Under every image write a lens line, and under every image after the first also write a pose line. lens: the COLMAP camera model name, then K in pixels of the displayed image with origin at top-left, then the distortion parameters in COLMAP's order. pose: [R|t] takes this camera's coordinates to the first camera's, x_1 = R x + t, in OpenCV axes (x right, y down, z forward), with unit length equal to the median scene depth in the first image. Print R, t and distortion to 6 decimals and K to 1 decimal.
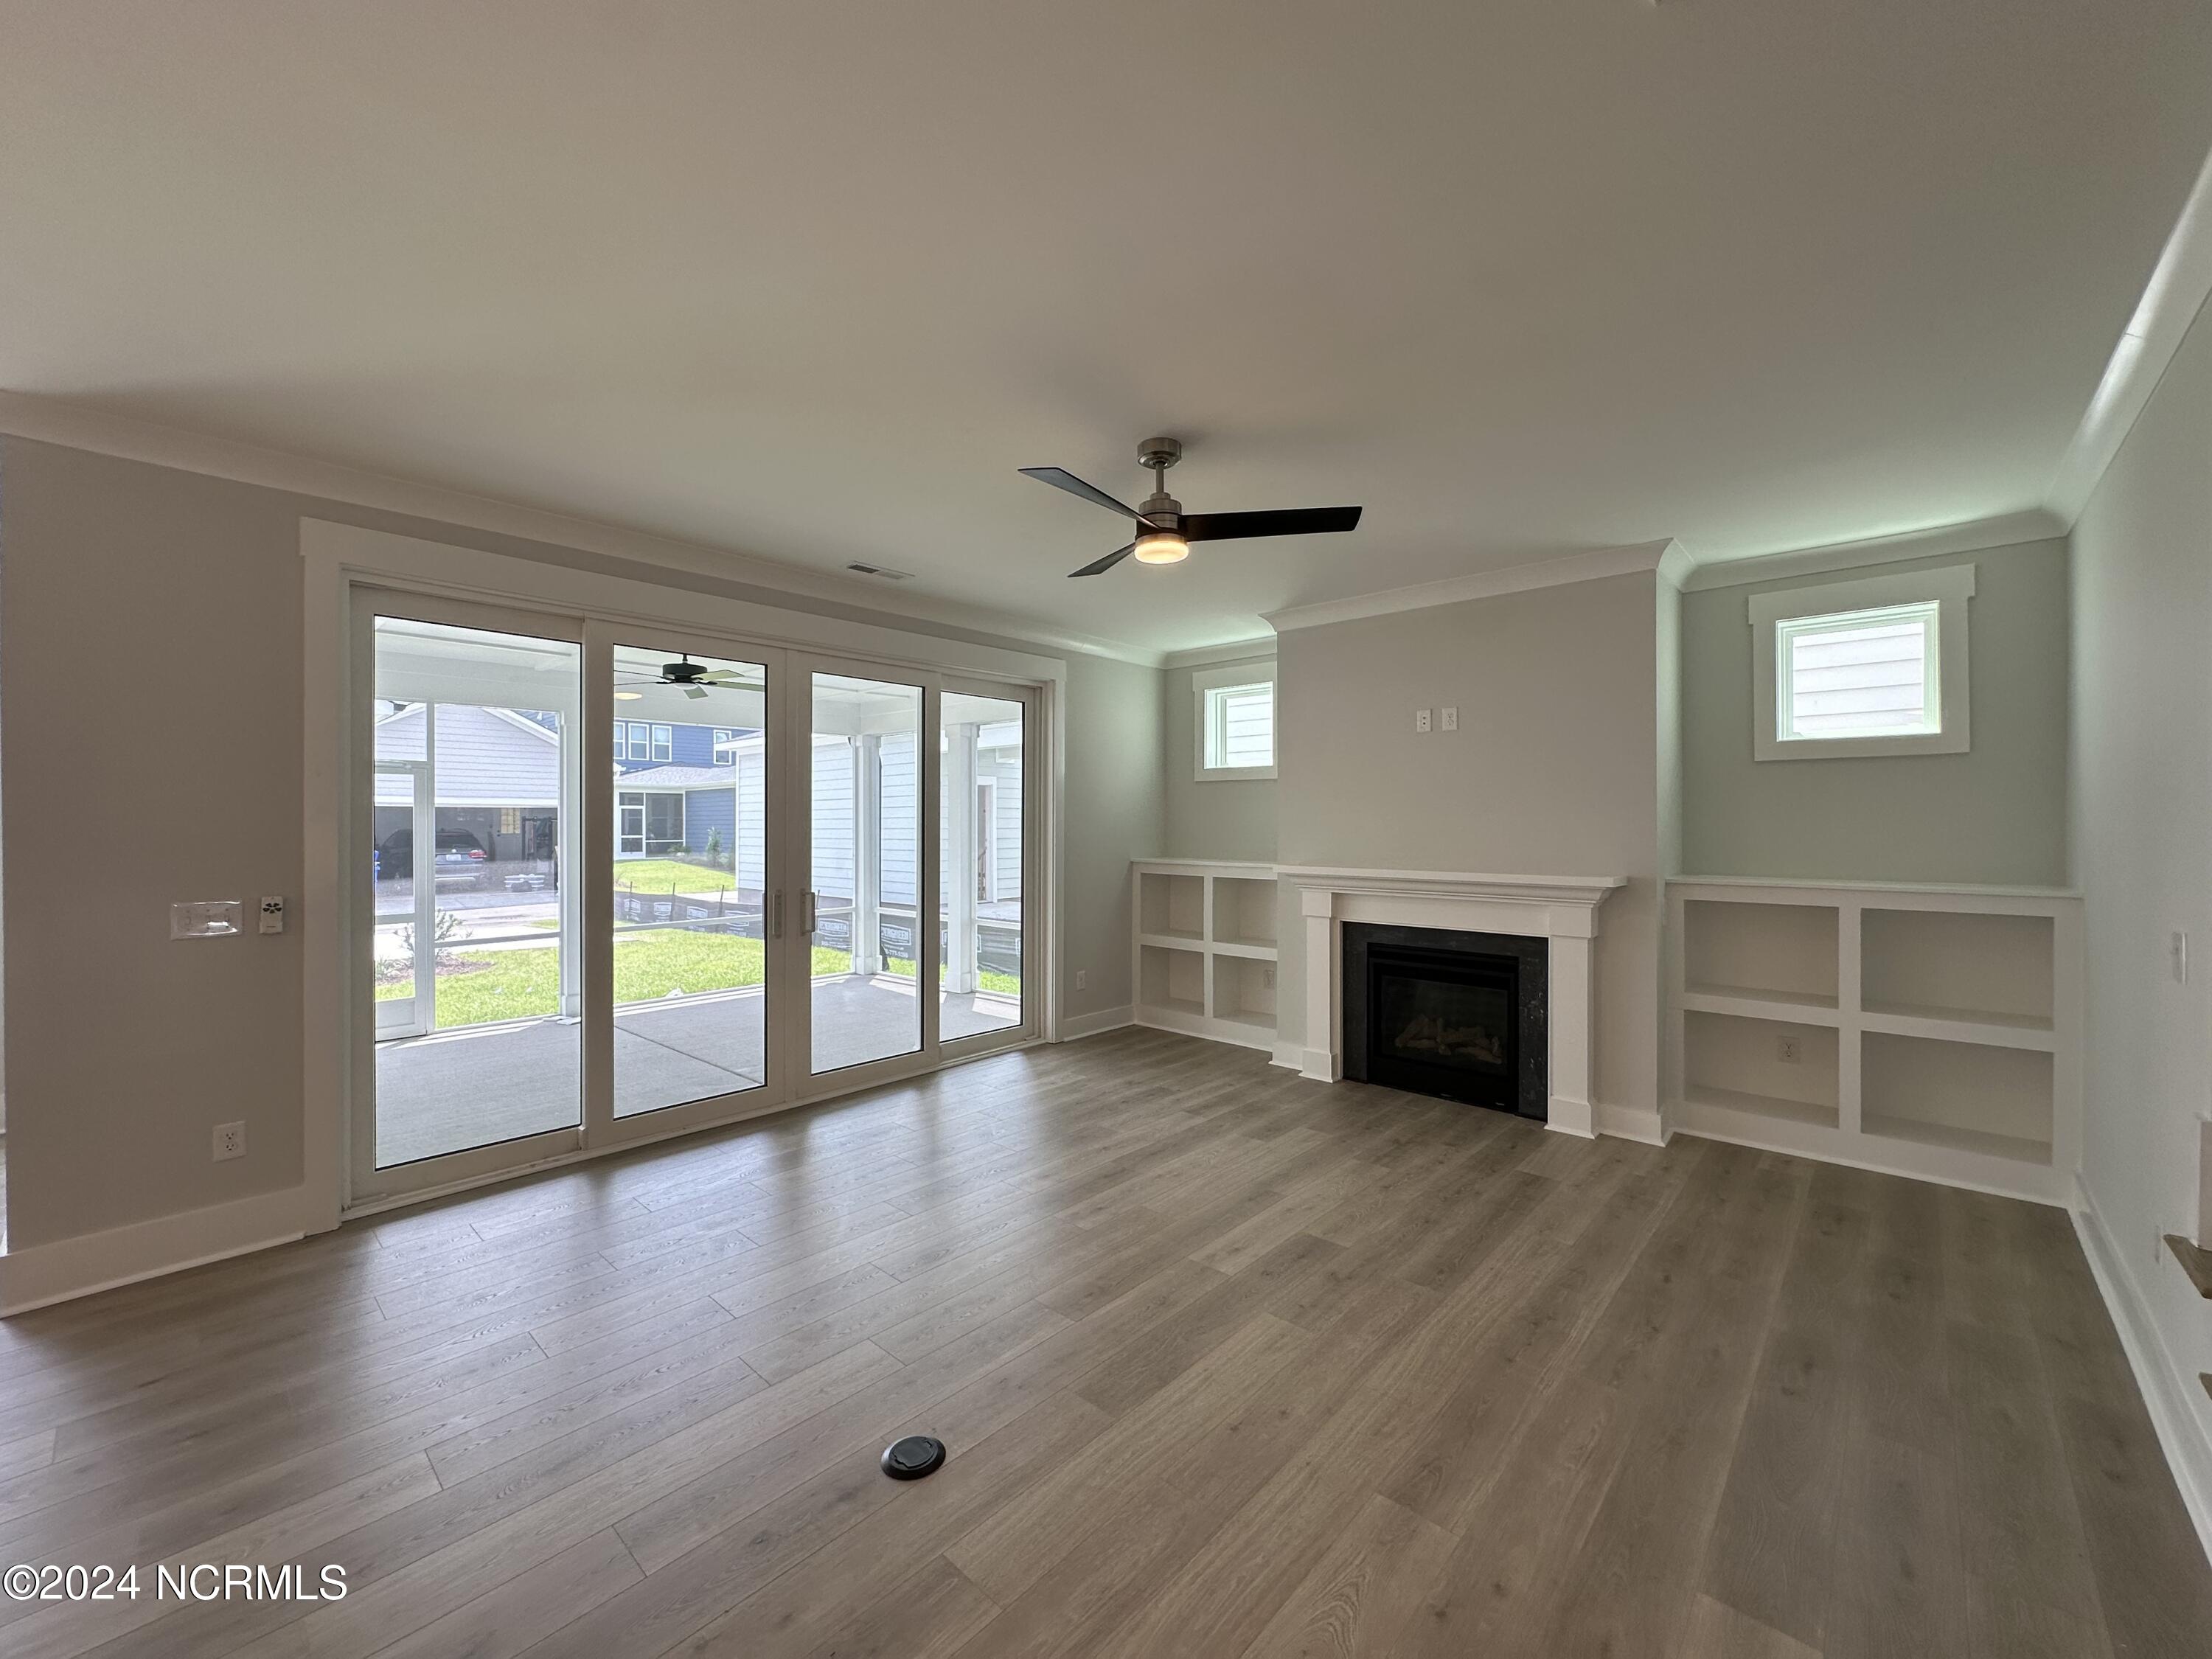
lens RADIAL K [[885.1, 0, 1105.4], [0, 885.1, 825.2], [0, 0, 1]] dist [-0.002418, 0.000320]
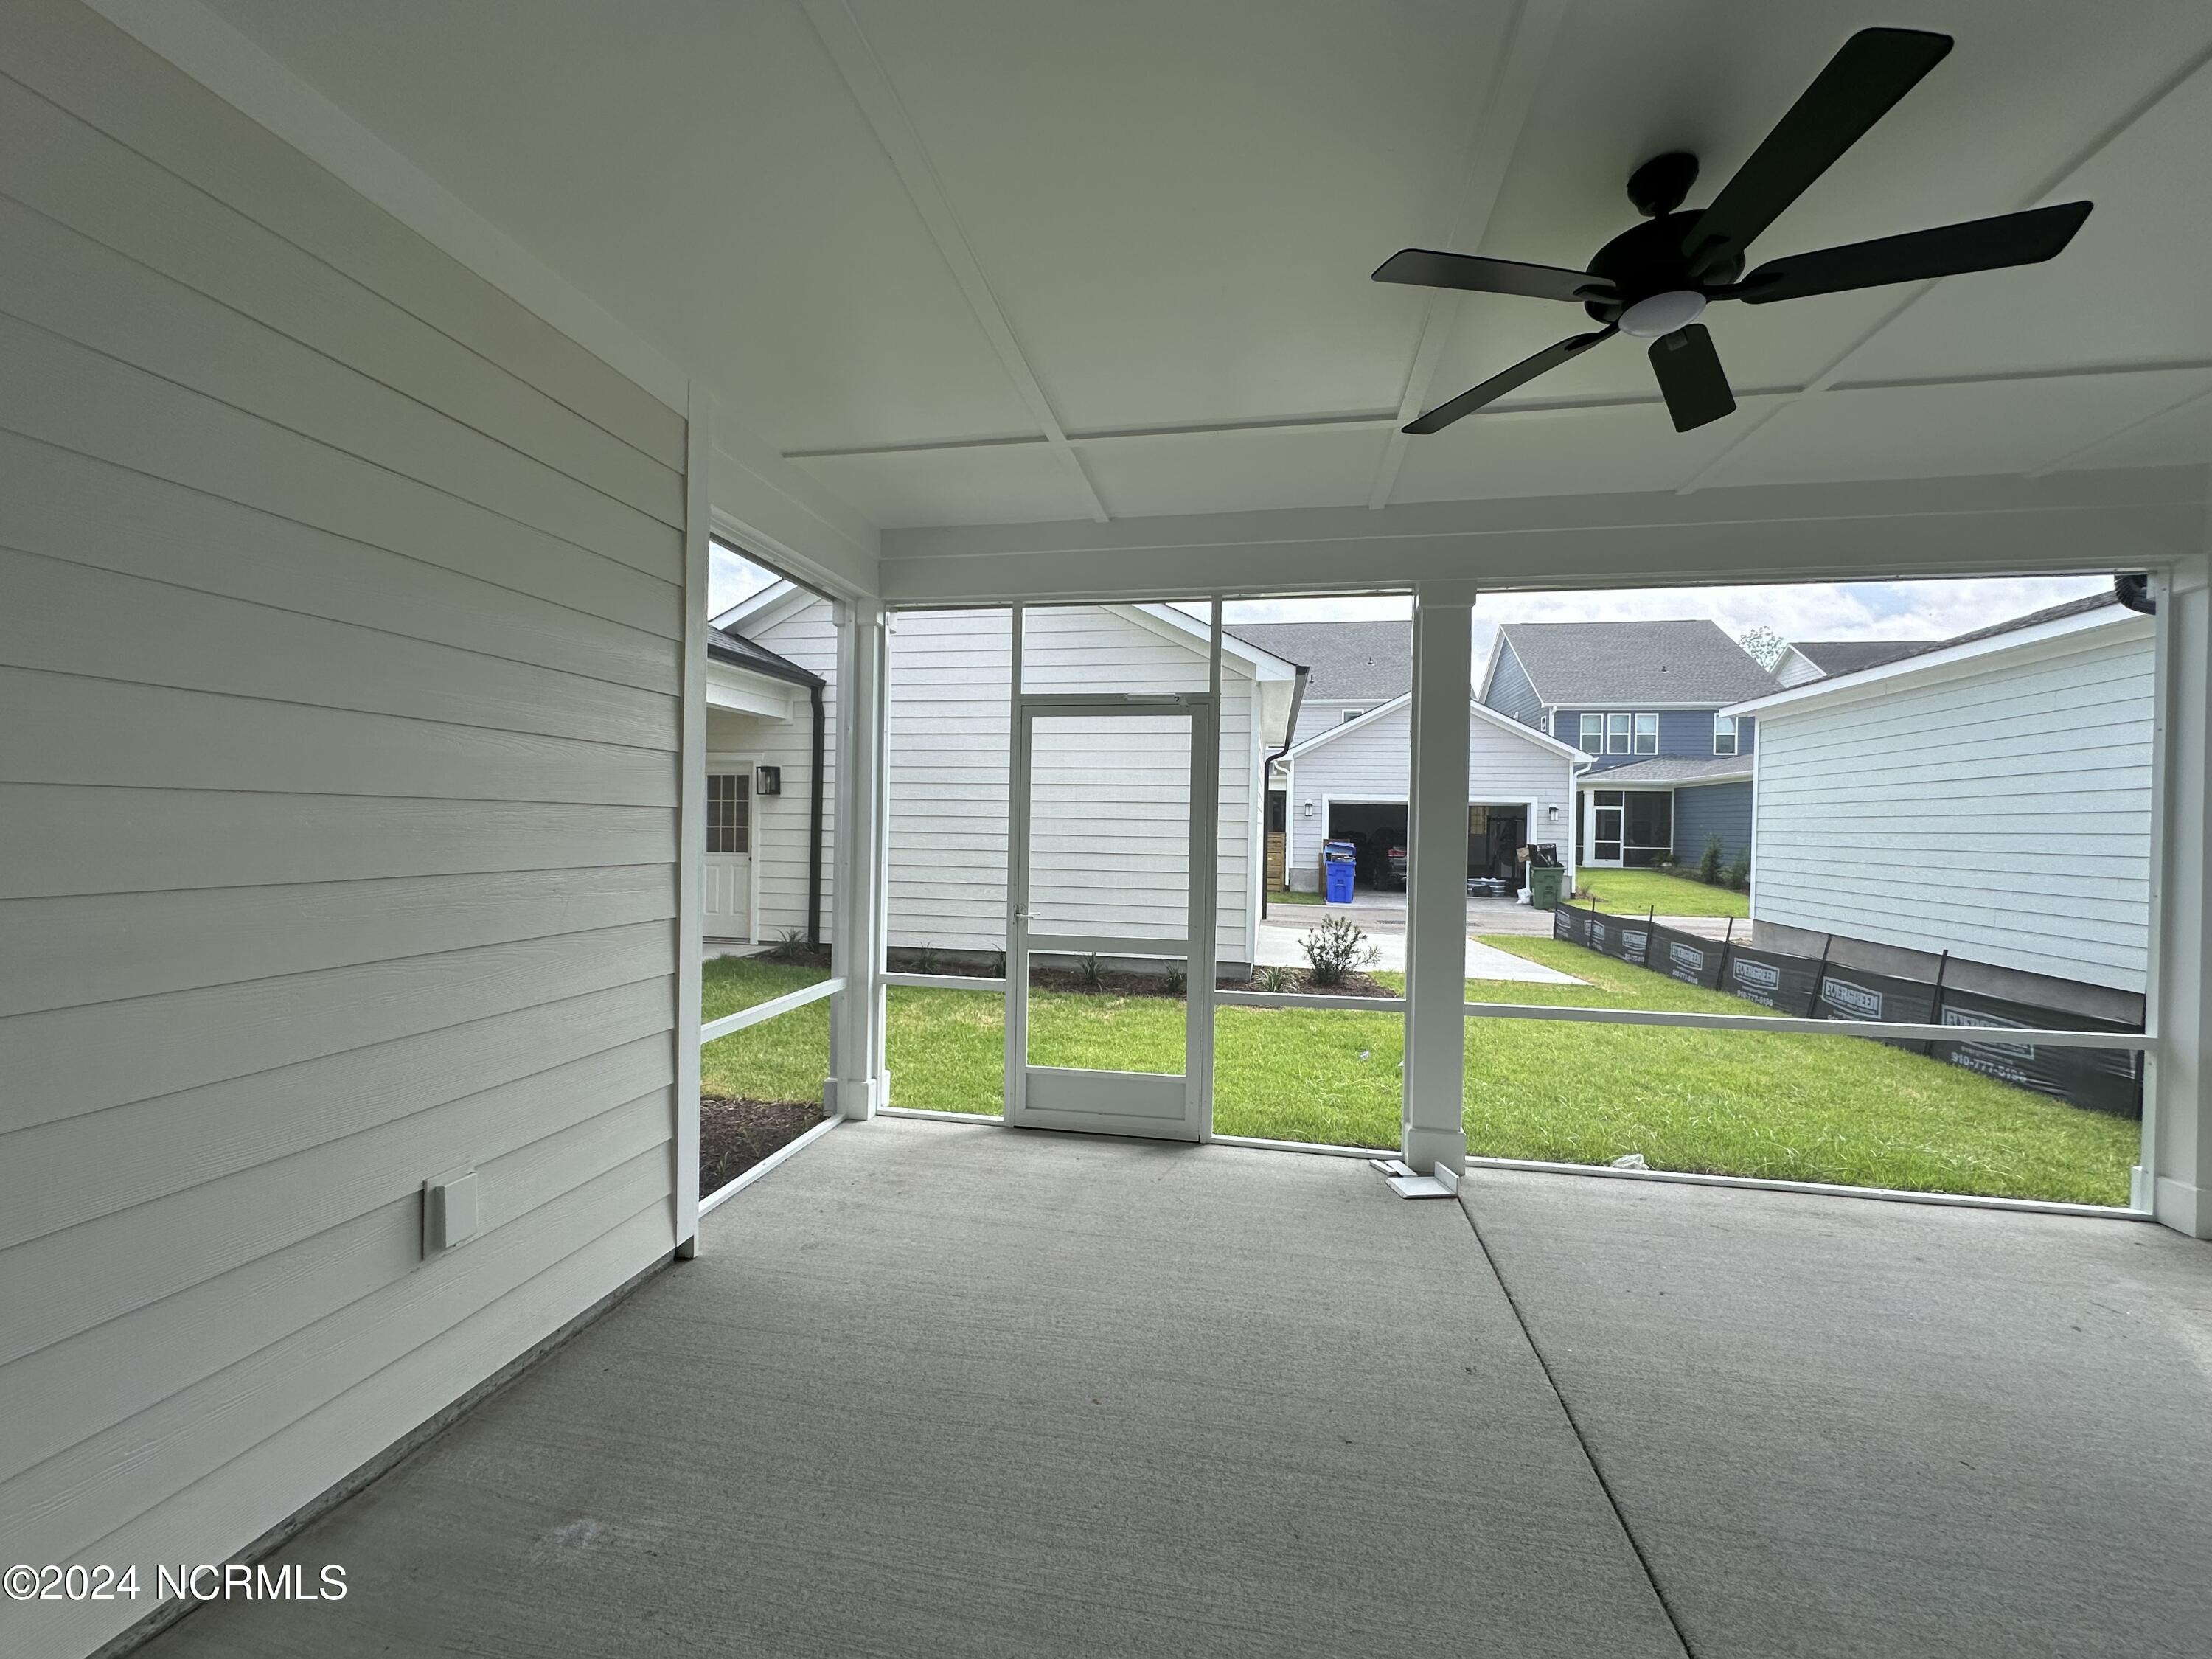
lens RADIAL K [[885.1, 0, 1105.4], [0, 885.1, 825.2], [0, 0, 1]] dist [-0.002418, 0.000320]
pose [[0.526727, 0.013269, -0.849931, -0.075643], [-0.019572, 0.999802, 0.003479, 0.004713], [0.849809, 0.014803, 0.526883, 0.163643]]
